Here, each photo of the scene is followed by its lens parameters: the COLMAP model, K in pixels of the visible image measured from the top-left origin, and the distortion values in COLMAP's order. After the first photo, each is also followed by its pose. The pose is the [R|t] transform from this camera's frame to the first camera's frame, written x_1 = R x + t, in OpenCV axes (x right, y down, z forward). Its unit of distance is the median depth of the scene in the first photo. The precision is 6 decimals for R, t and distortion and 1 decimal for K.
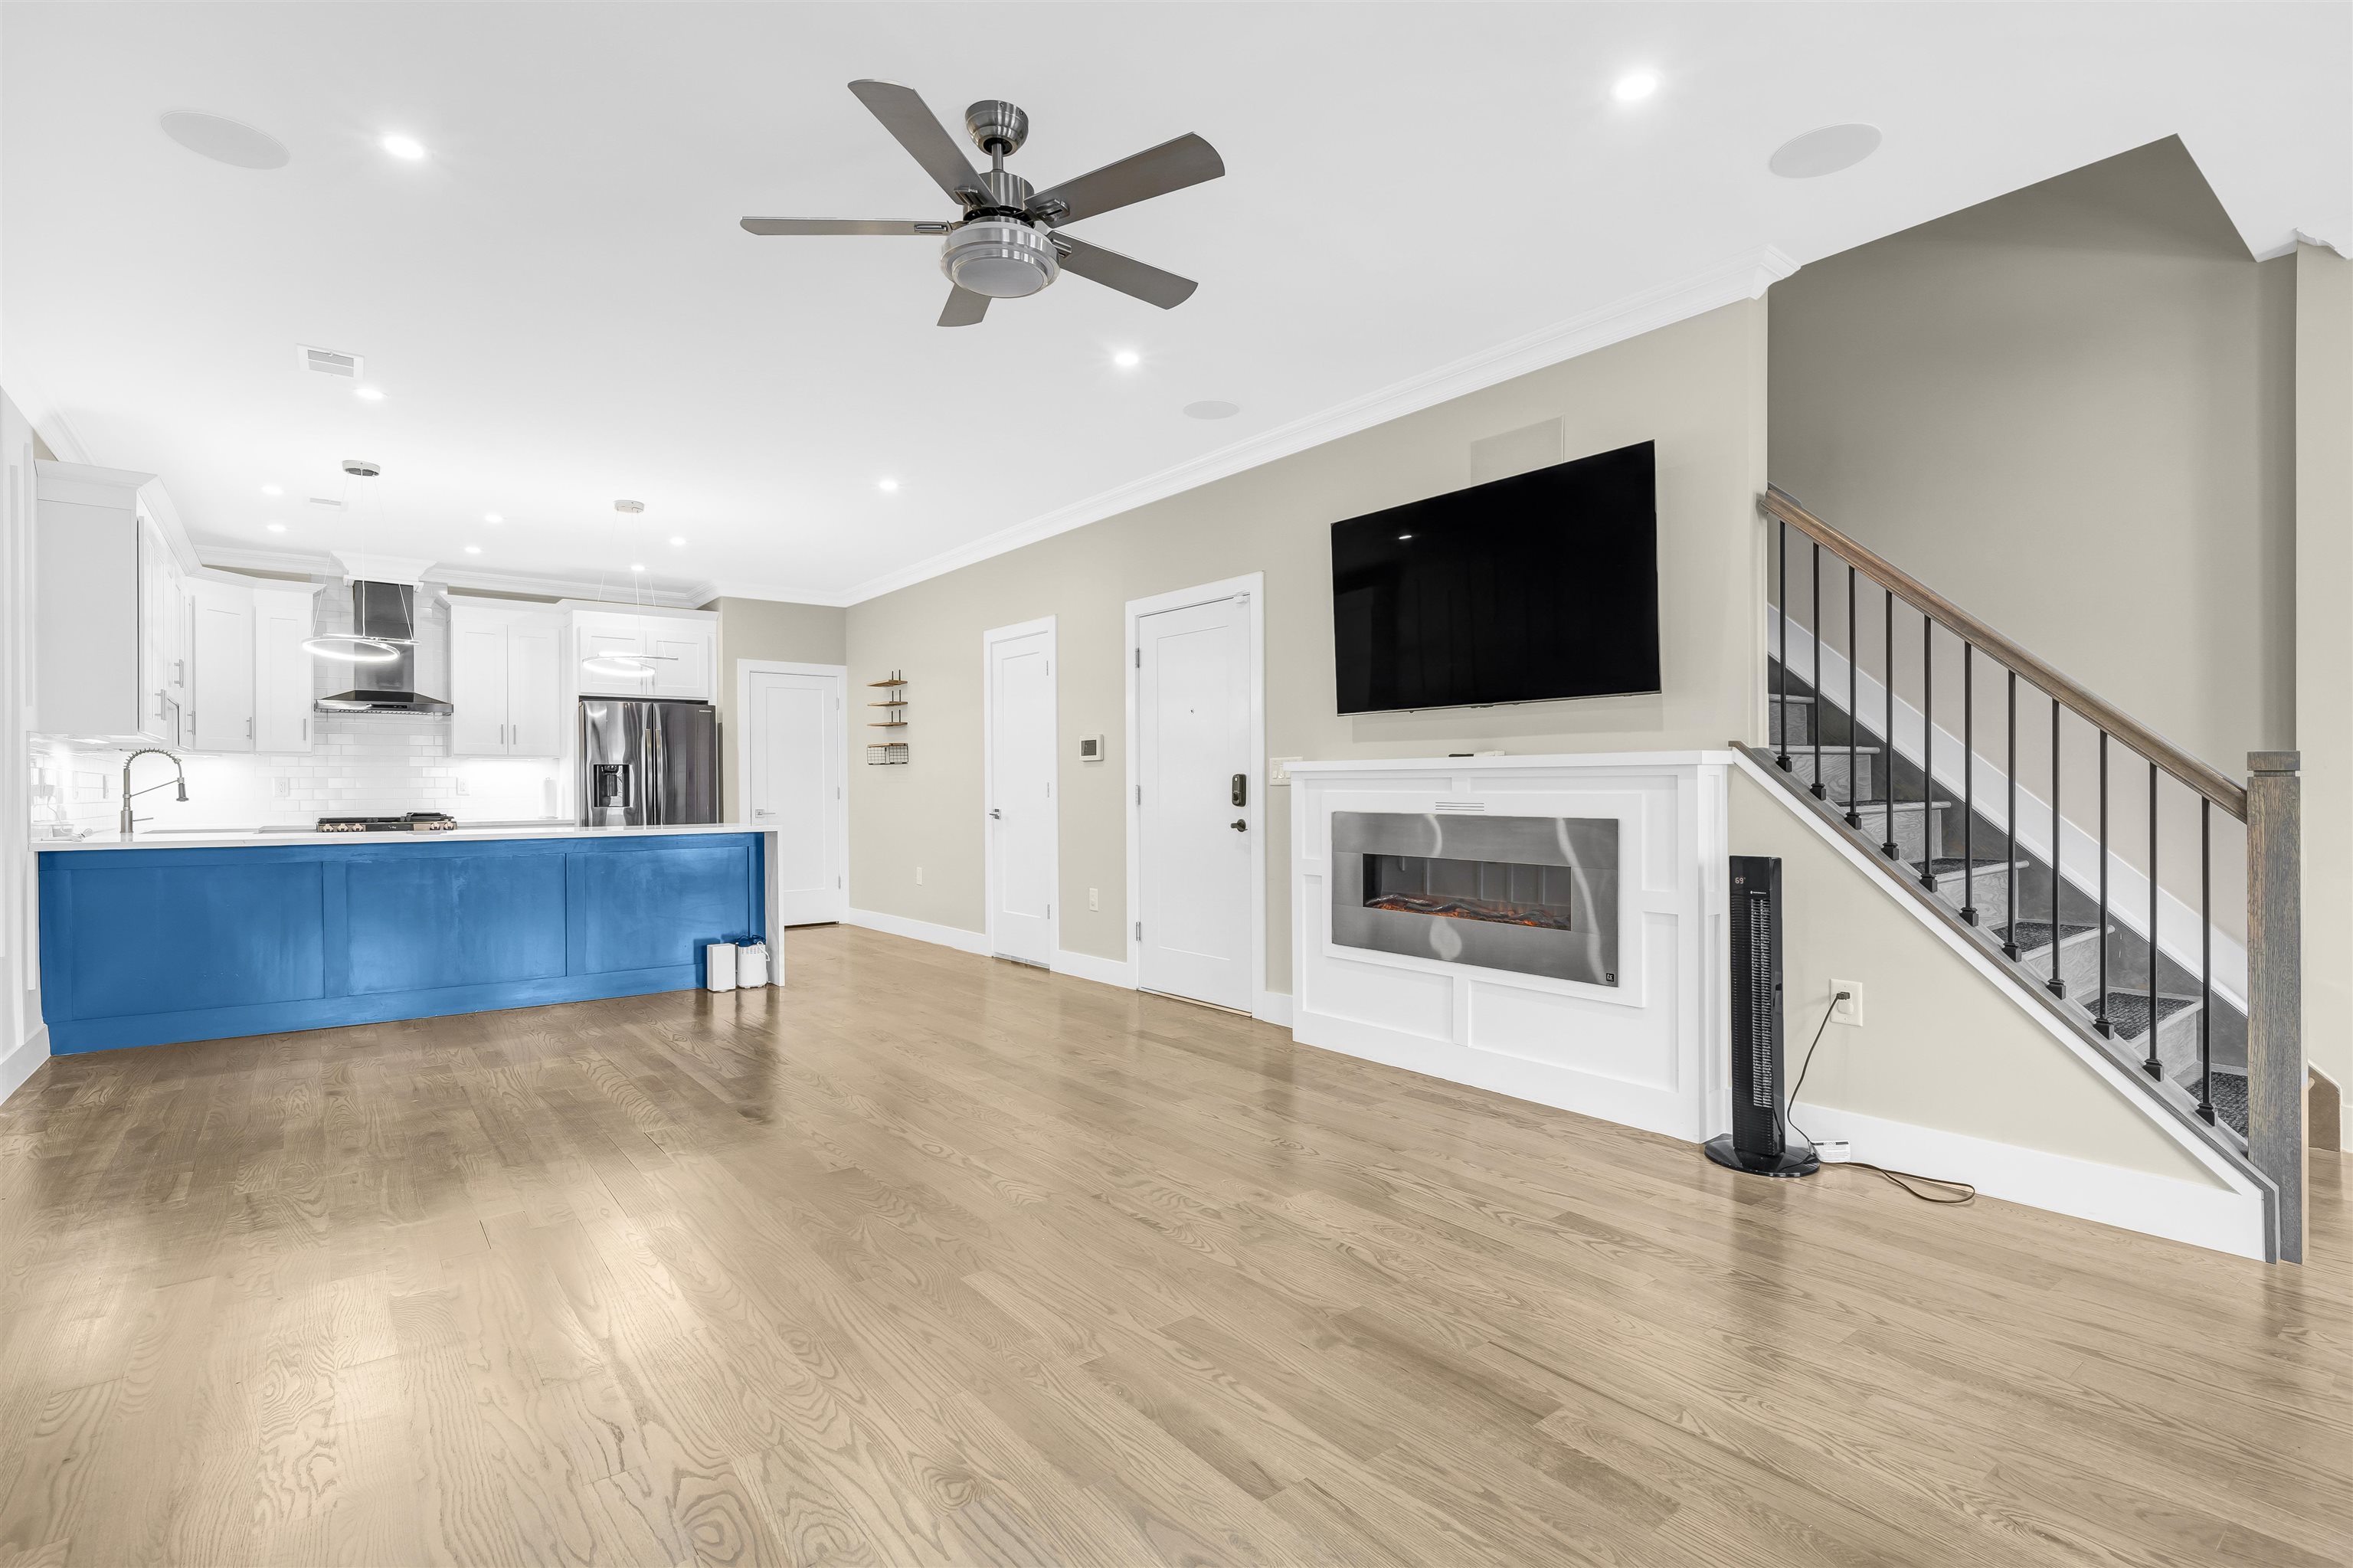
lens RADIAL K [[1099.5, 0, 1176.5], [0, 1099.5, 784.0], [0, 0, 1]] dist [-0.011780, 0.000809]
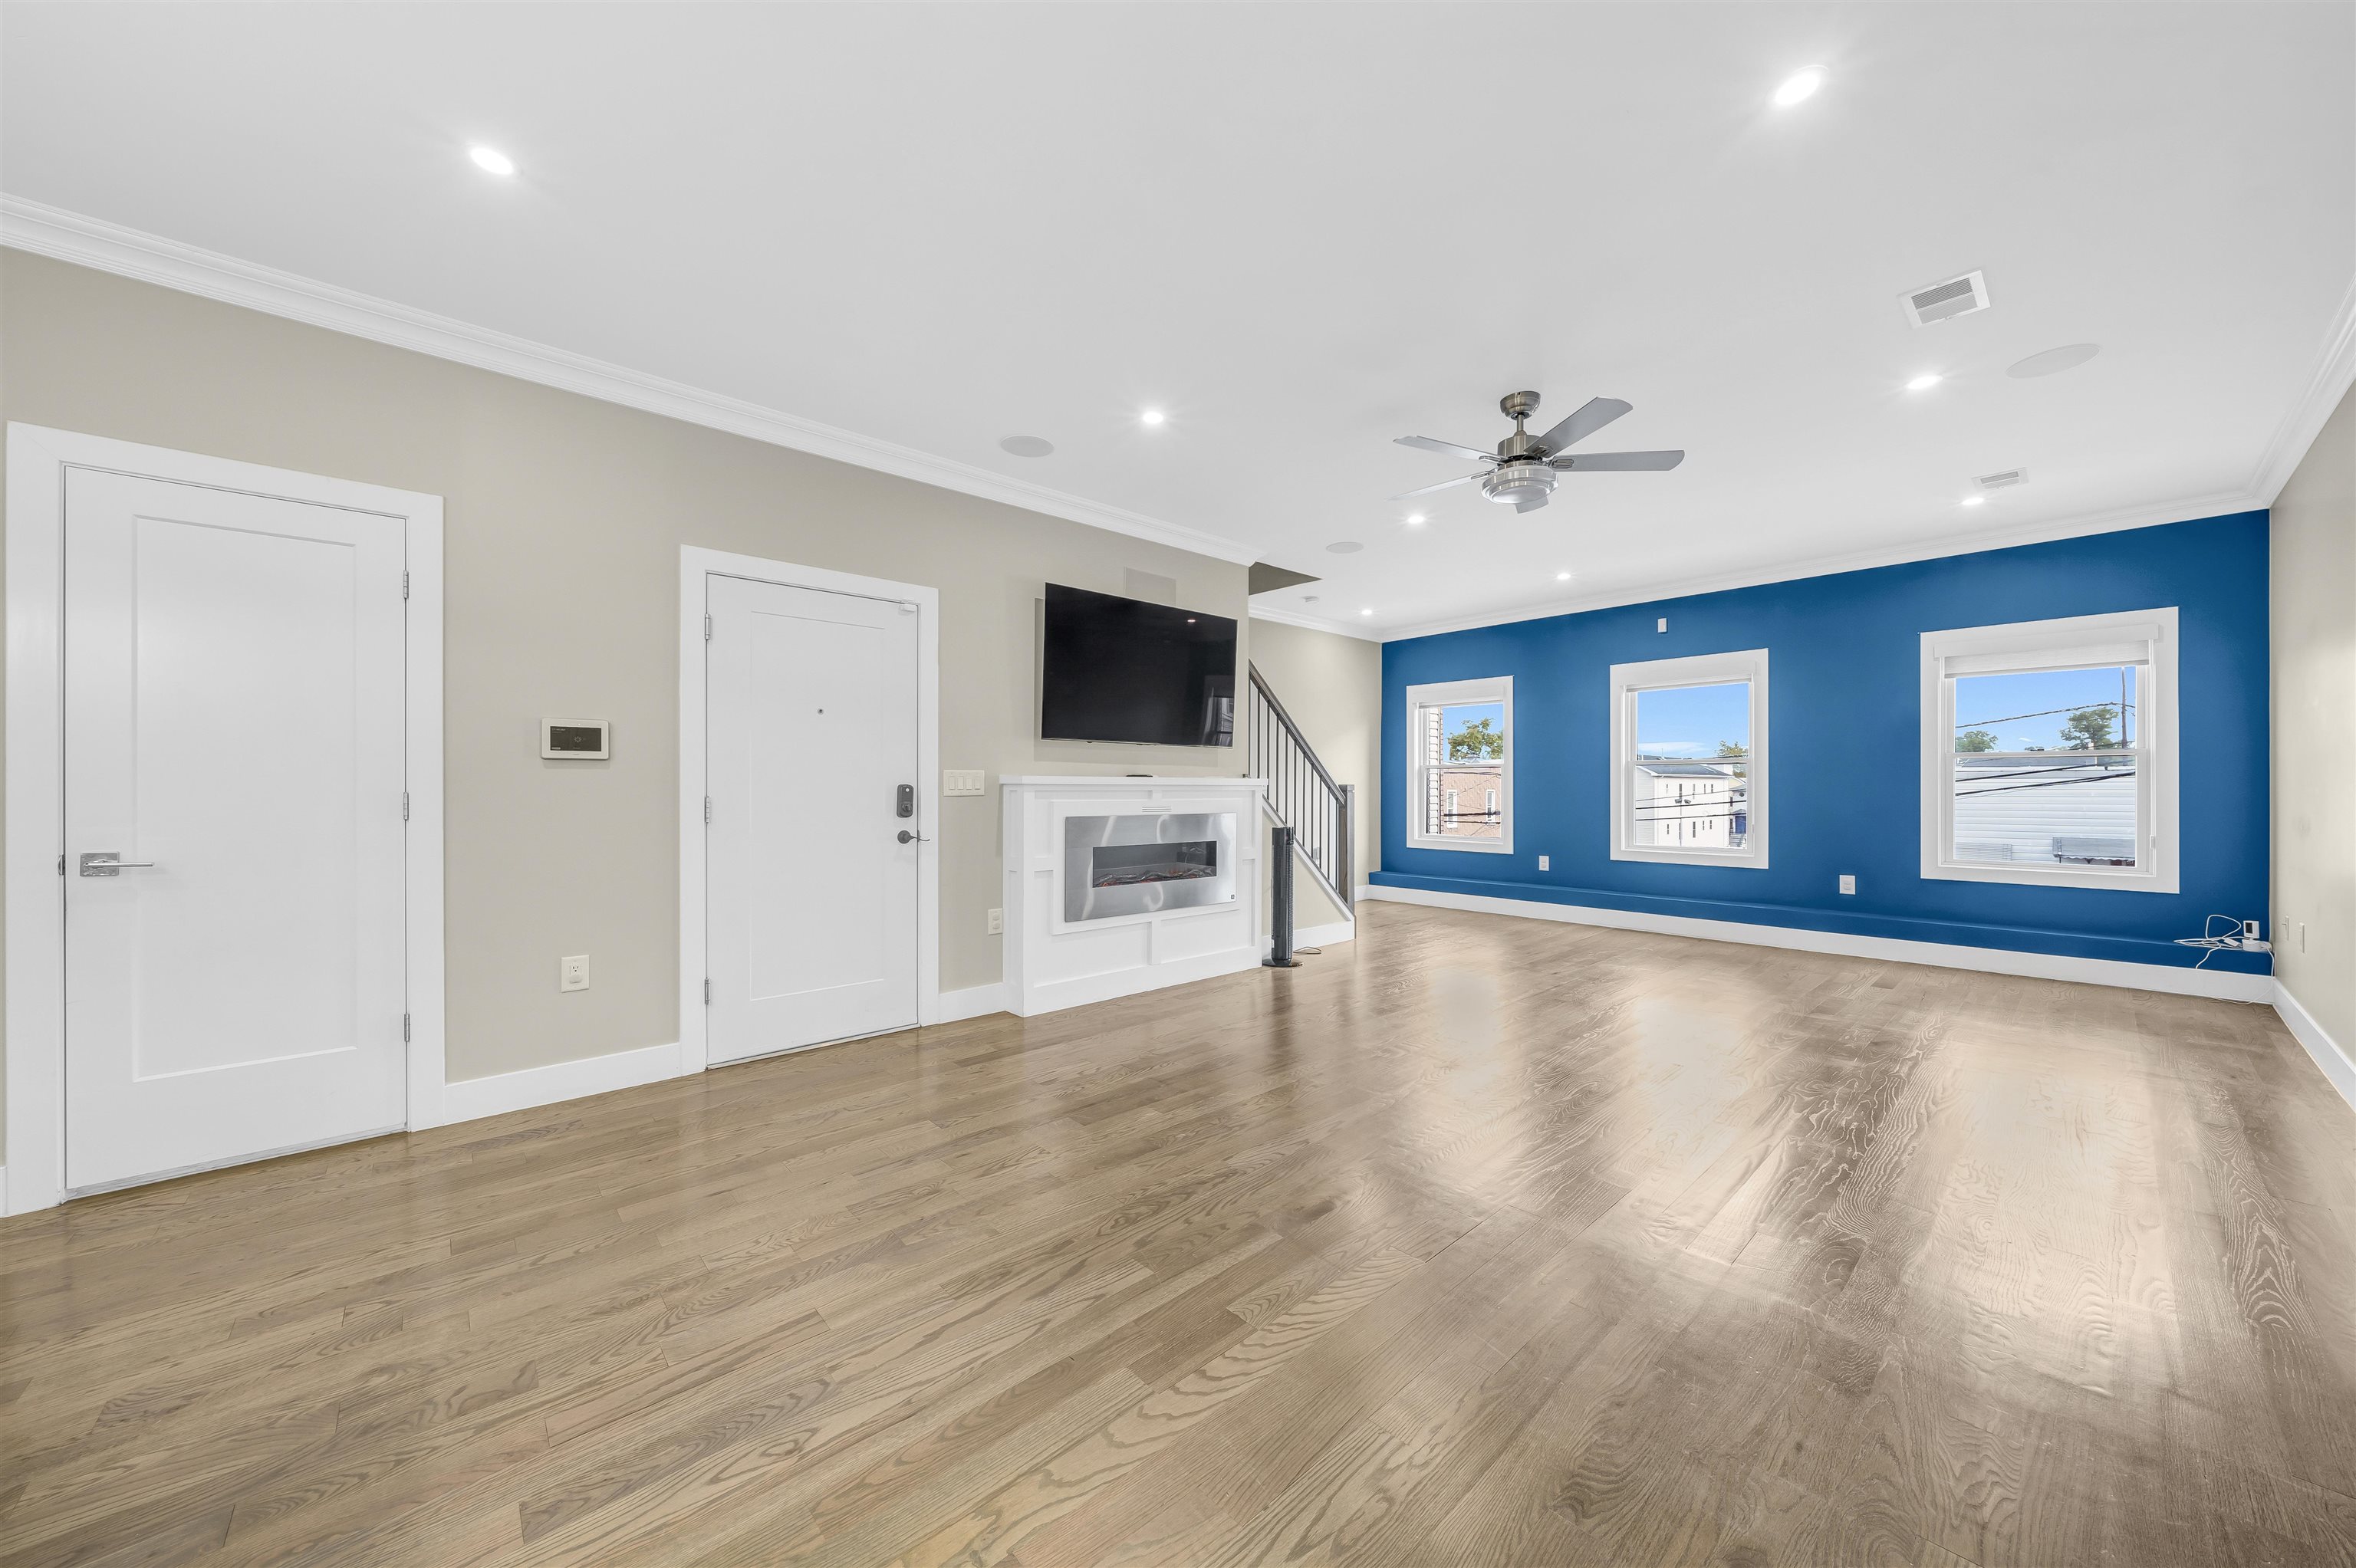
lens RADIAL K [[830.0, 0, 1182.1], [0, 830.0, 783.0], [0, 0, 1]] dist [-0.003437, -0.000167]
pose [[-0.071227, 0.008464, 0.997424, -0.767115], [-0.004470, 0.999951, -0.008805, -0.005718], [-0.997450, -0.005086, -0.071186, 0.884643]]
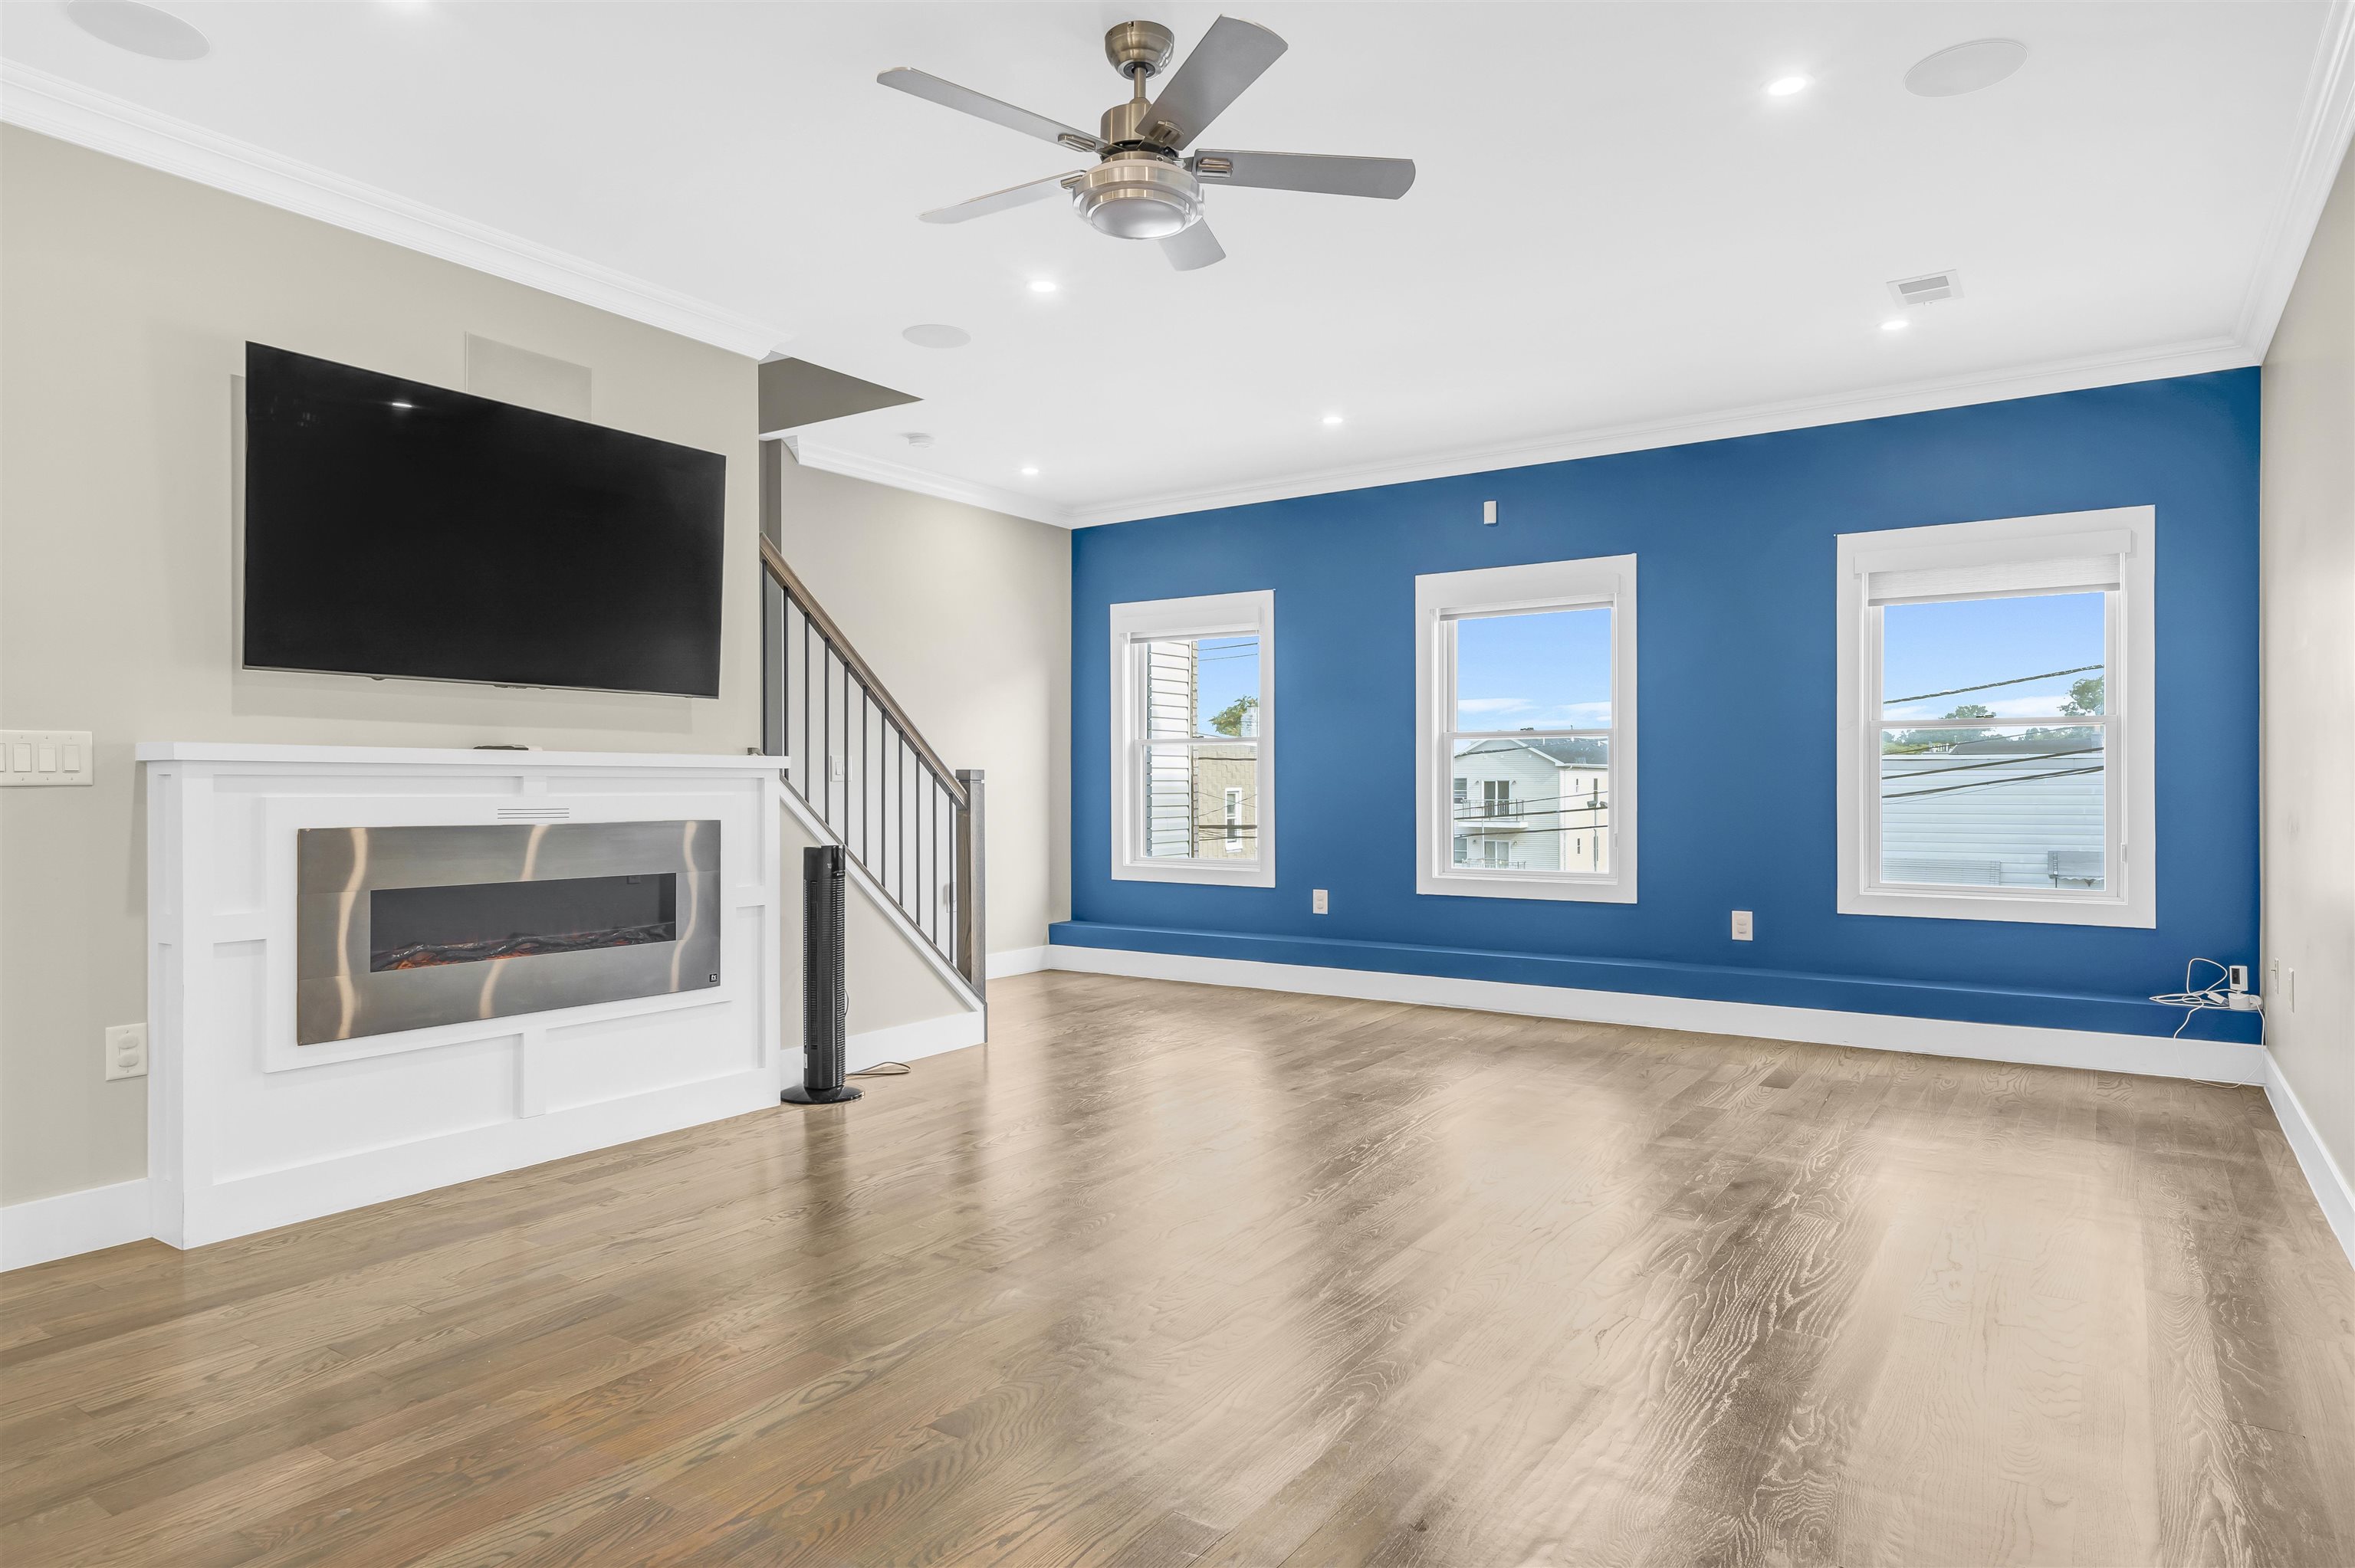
lens RADIAL K [[1352.6, 0, 1175.7], [0, 1352.6, 788.1], [0, 0, 1]] dist [0.003714, 0.002566]
pose [[-0.300773, 0.001255, 0.953695, -0.681056], [-0.002688, 0.999994, -0.002164, 0.002863], [-0.953692, -0.003215, -0.300768, 0.720813]]
